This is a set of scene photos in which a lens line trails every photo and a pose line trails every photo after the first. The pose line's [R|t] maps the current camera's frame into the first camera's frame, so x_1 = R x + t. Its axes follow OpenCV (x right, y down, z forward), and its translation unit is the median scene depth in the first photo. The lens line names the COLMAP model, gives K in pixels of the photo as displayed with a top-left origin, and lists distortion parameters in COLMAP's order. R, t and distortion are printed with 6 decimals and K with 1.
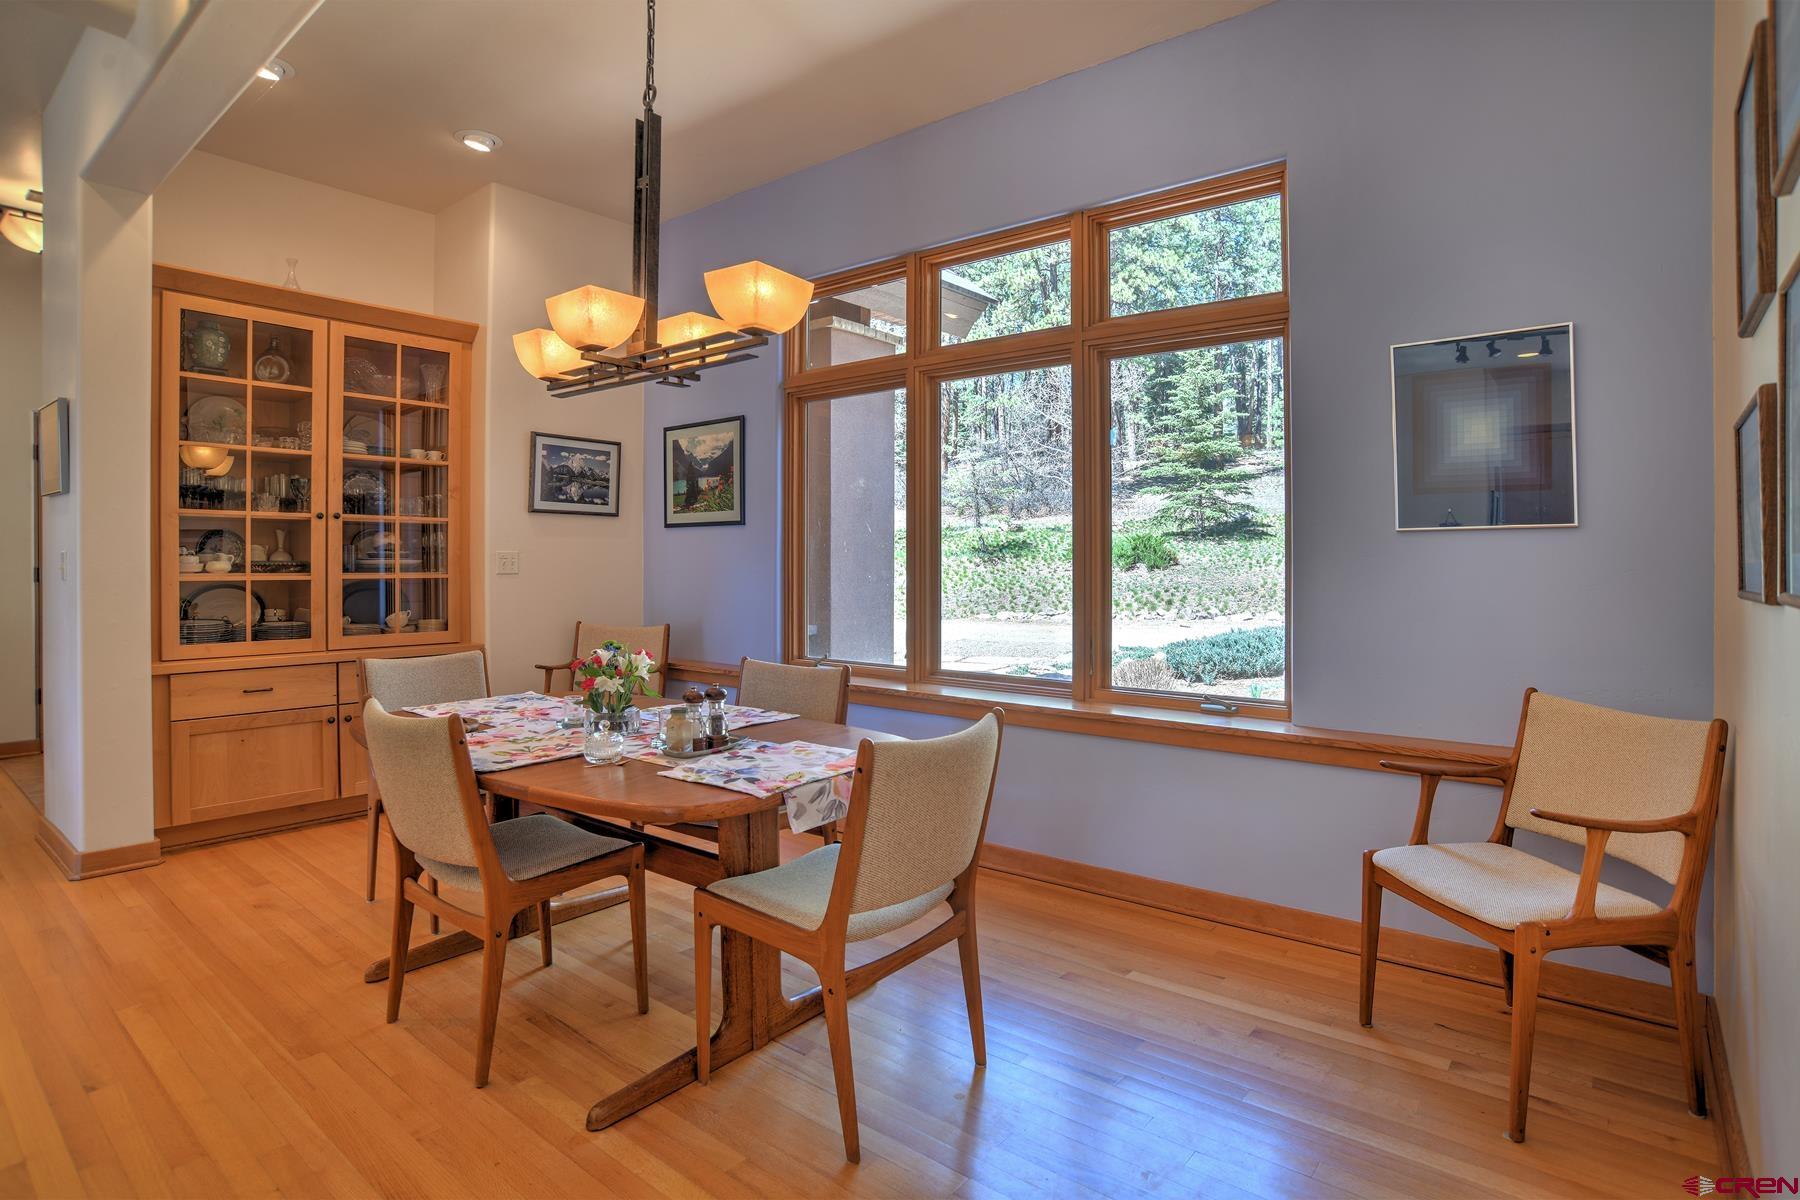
lens RADIAL K [[975.1, 0, 896.0], [0, 975.1, 586.4], [0, 0, 1]] dist [-0.020796, 0.001432]
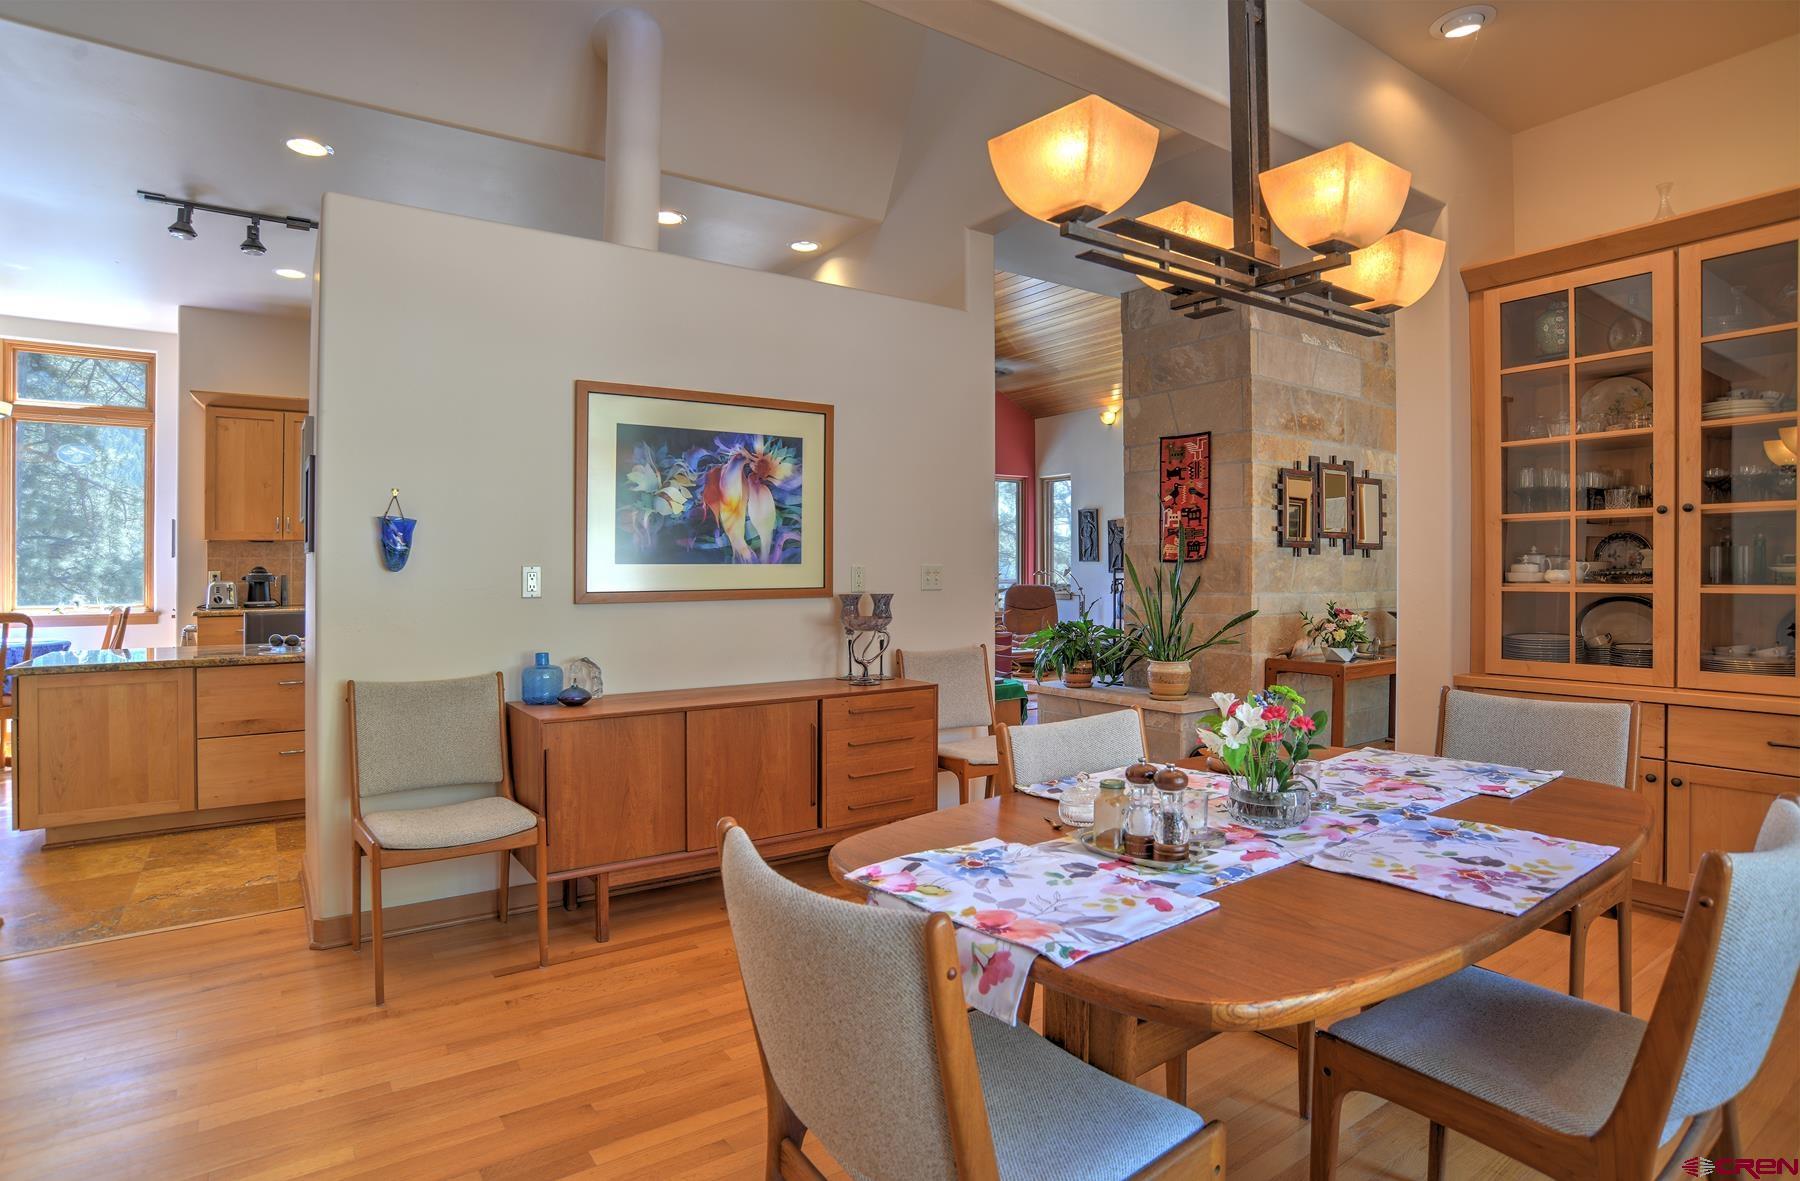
lens RADIAL K [[977.7, 0, 893.2], [0, 977.7, 580.4], [0, 0, 1]] dist [0.004541, 0.000692]
pose [[-0.228927, 0.005225, -0.973430, 0.302103], [-0.010969, 0.999908, 0.007946, -0.016764], [0.973382, 0.012497, -0.228848, 0.590129]]
